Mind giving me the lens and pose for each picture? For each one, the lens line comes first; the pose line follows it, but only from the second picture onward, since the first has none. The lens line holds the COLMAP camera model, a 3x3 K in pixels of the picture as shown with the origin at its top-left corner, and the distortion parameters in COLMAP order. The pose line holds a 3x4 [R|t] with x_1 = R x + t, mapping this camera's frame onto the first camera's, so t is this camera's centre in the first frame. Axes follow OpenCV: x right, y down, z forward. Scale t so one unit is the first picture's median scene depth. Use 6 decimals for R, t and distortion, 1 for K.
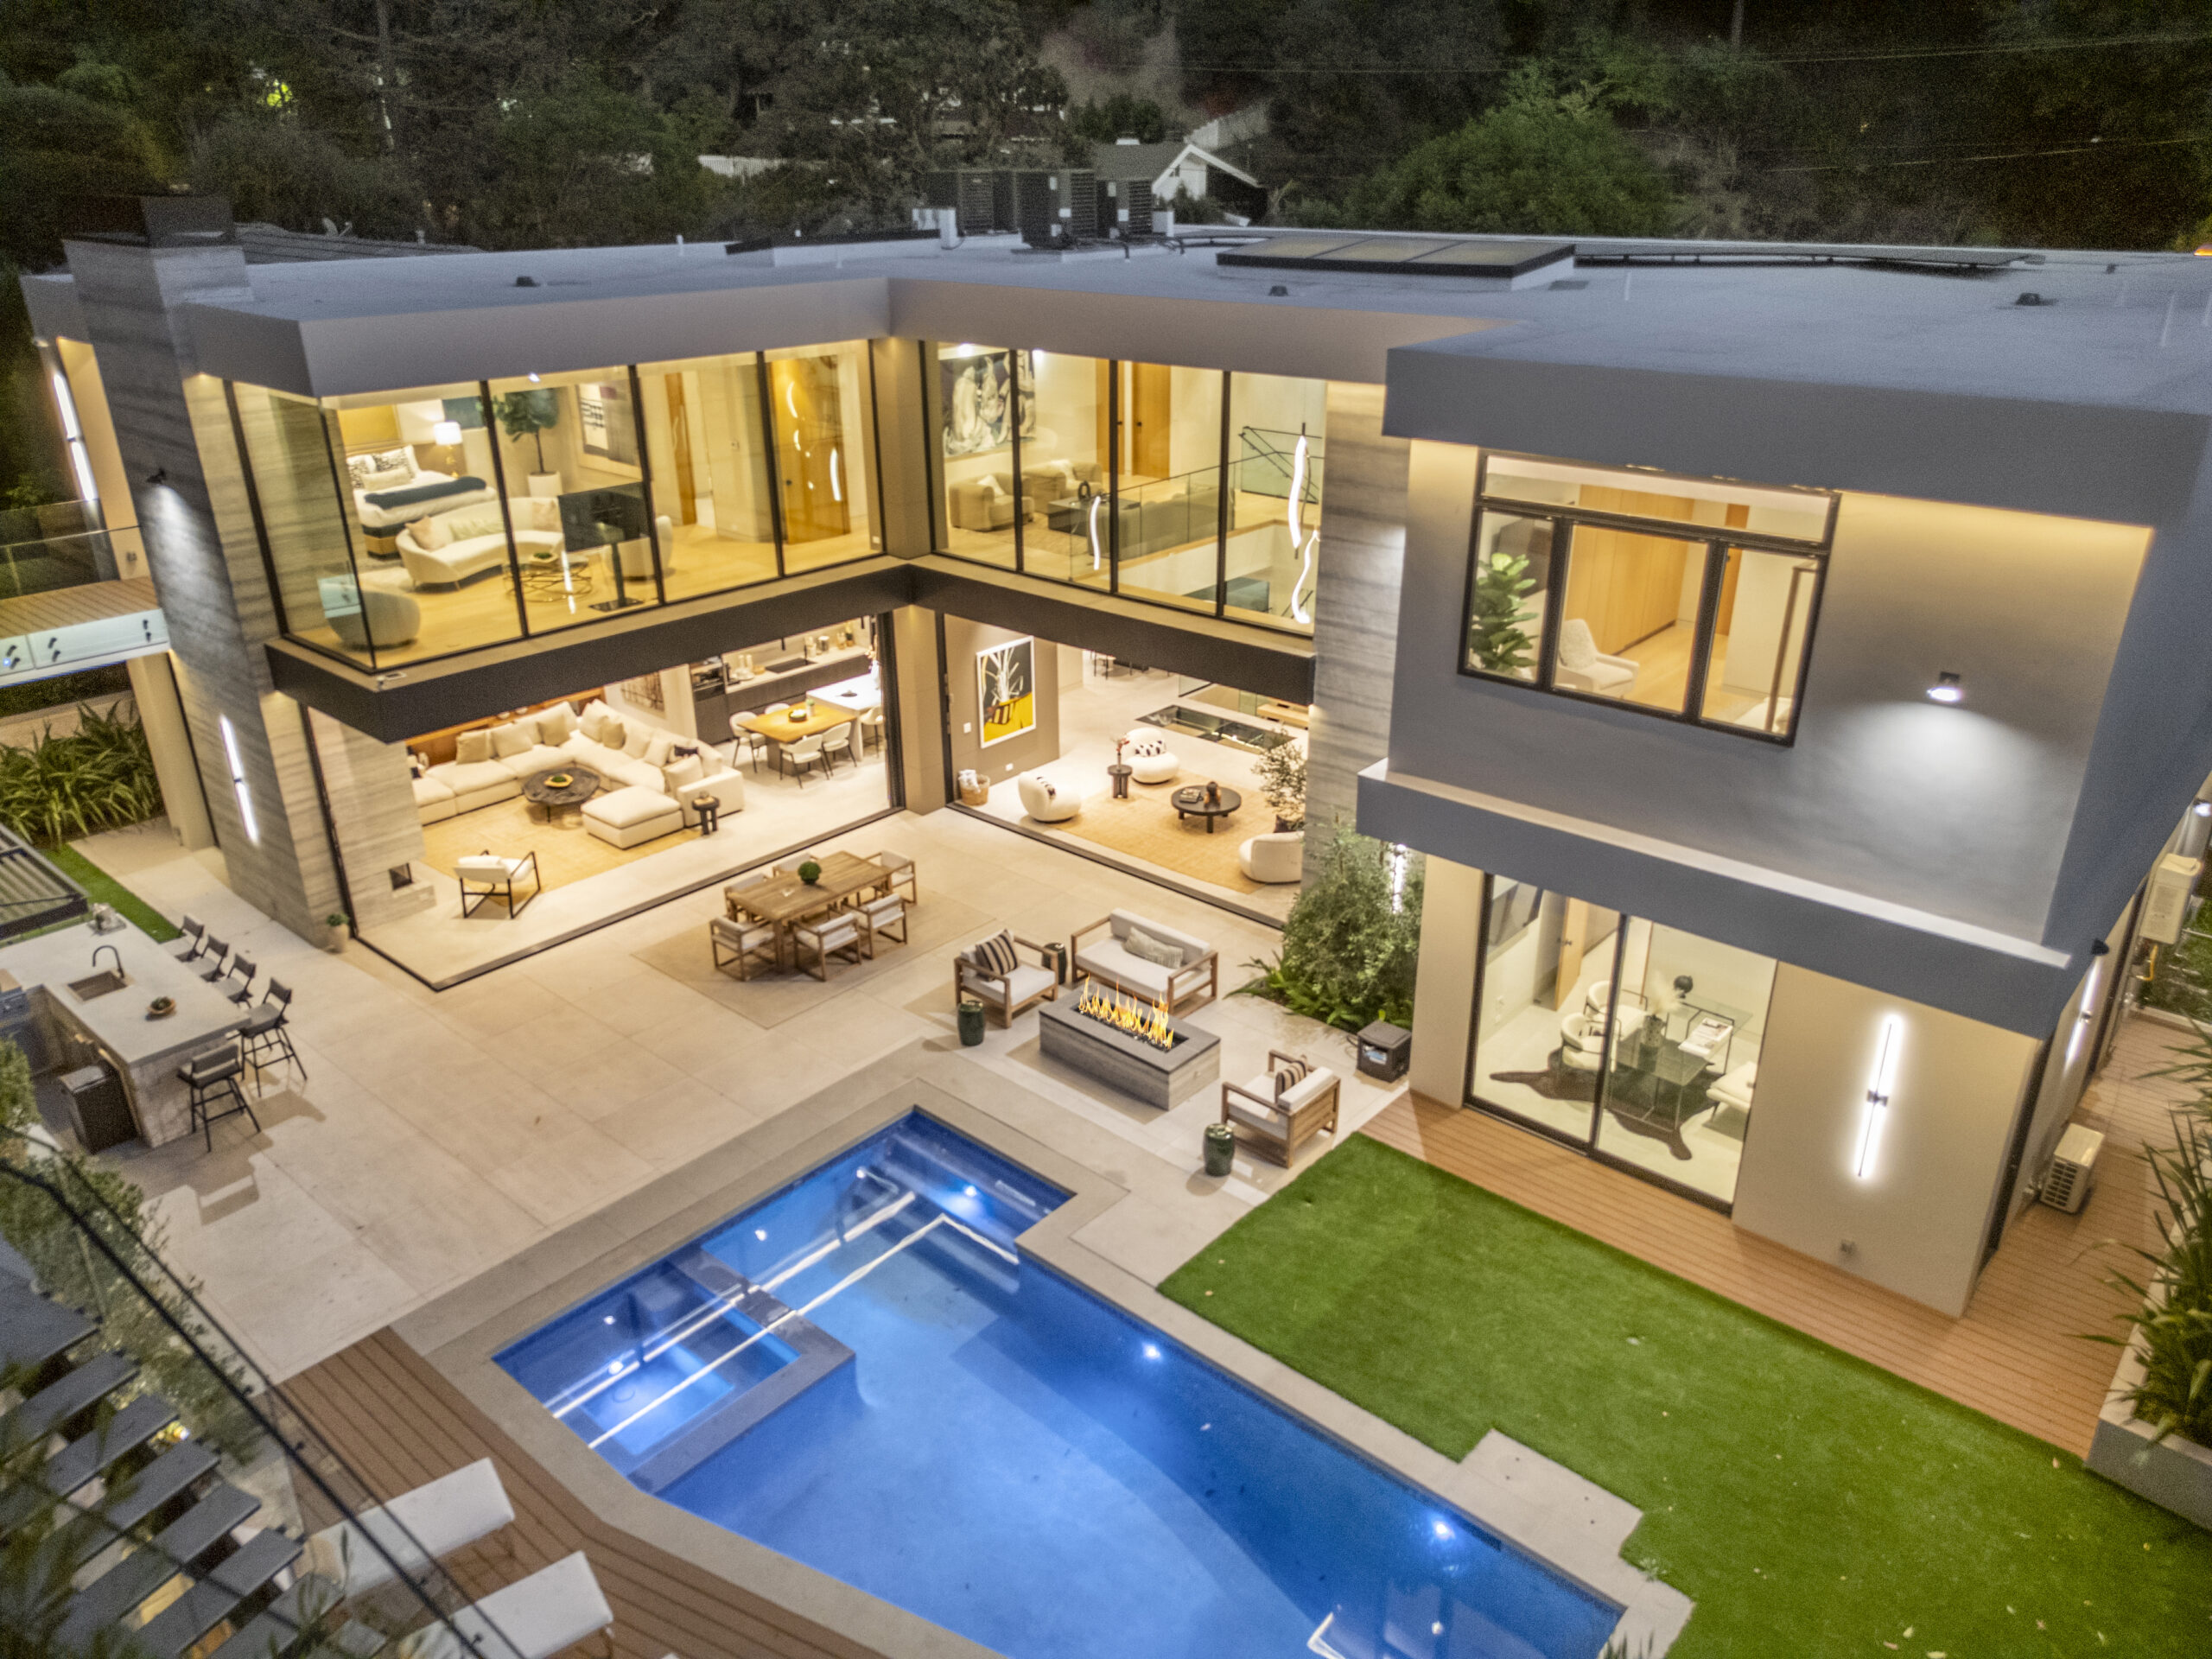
lens RADIAL K [[1543.2, 0, 1115.1], [0, 1543.2, 828.1], [0, 0, 1]] dist [0.094578, -0.099797]
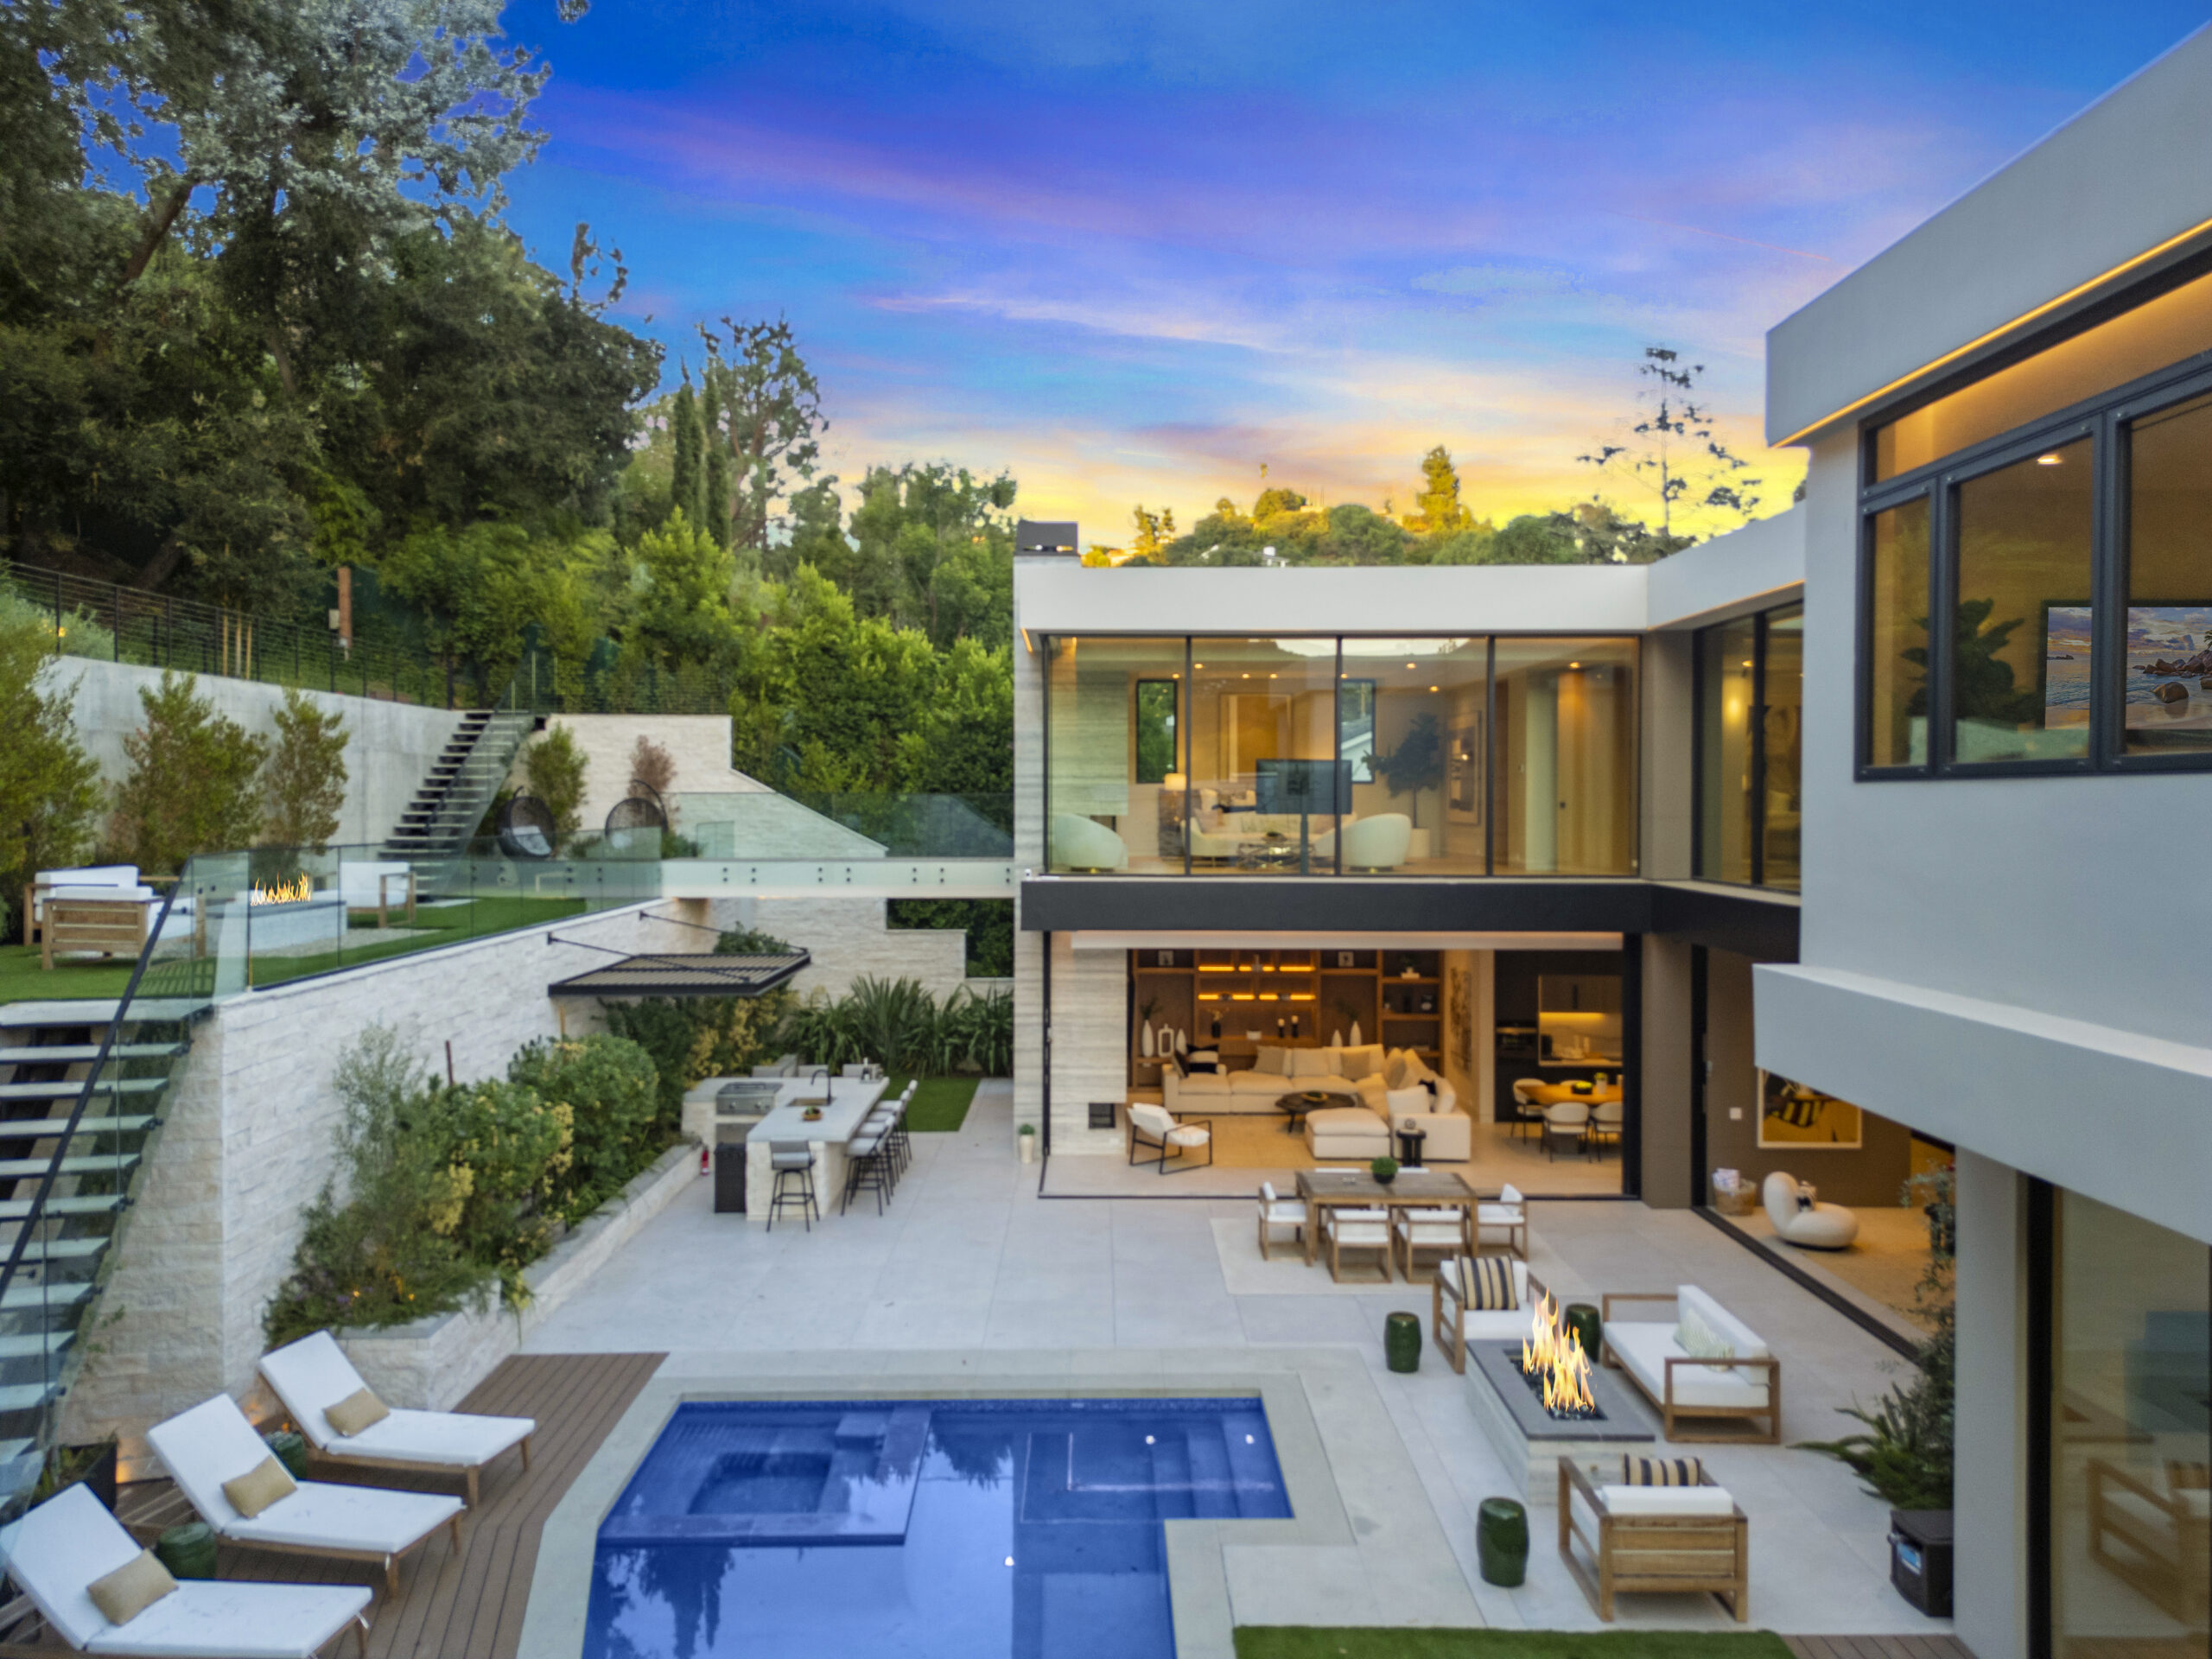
lens RADIAL K [[1543.2, 0, 1115.1], [0, 1543.2, 828.1], [0, 0, 1]] dist [0.094578, -0.099797]
pose [[0.667286, 0.018403, -0.744574, 0.345268], [-0.301721, 0.920671, -0.247646, 0.114005], [0.680950, 0.389905, 0.619904, 0.293273]]
